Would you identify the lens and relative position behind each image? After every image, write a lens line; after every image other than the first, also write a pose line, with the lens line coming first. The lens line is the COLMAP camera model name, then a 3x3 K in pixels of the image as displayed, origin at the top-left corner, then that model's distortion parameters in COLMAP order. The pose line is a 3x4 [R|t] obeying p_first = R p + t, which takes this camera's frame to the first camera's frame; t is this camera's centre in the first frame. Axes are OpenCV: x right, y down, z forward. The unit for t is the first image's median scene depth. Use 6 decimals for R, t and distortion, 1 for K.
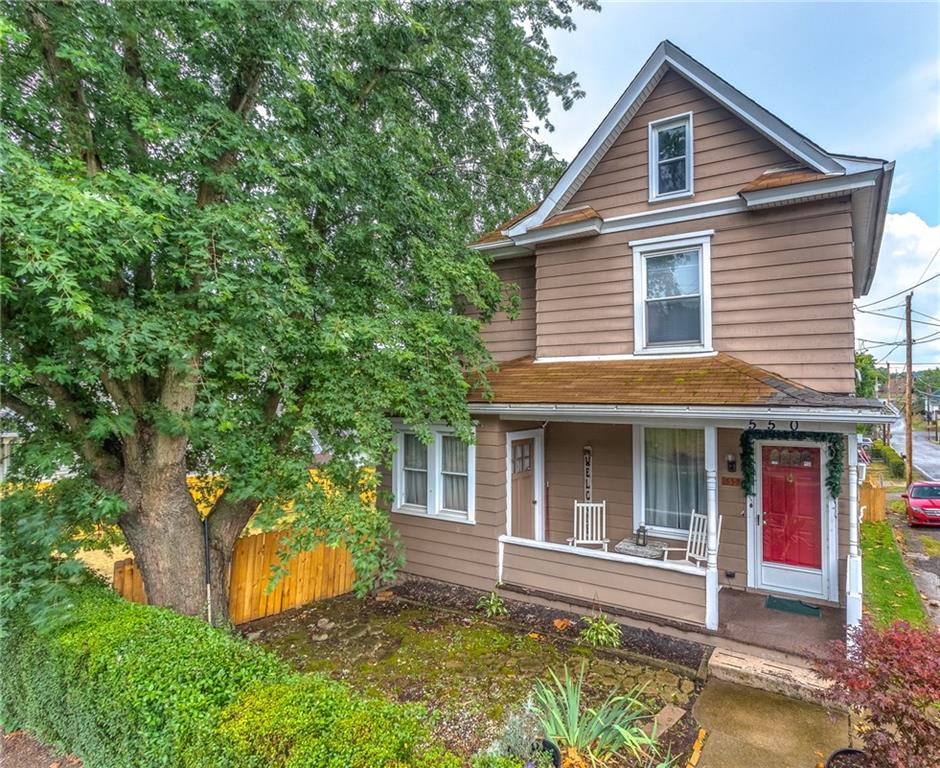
lens RADIAL K [[653.8, 0, 470.0], [0, 653.8, 384.0], [0, 0, 1]] dist [0.004493, 0.001837]
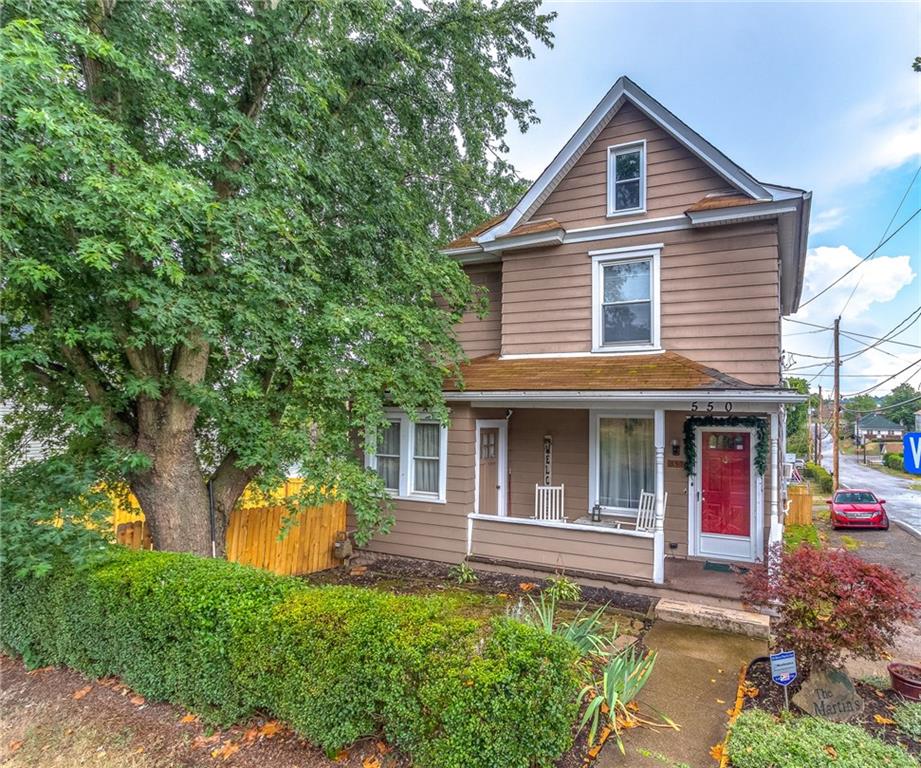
lens RADIAL K [[696.2, 0, 460.5], [0, 696.2, 384.0], [0, 0, 1]] dist [0.002501, 0.001264]
pose [[0.995980, 0.026696, 0.085510, -0.075536], [-0.023863, 0.999138, -0.033981, 0.057926], [-0.086343, 0.031804, 0.995758, -0.167222]]
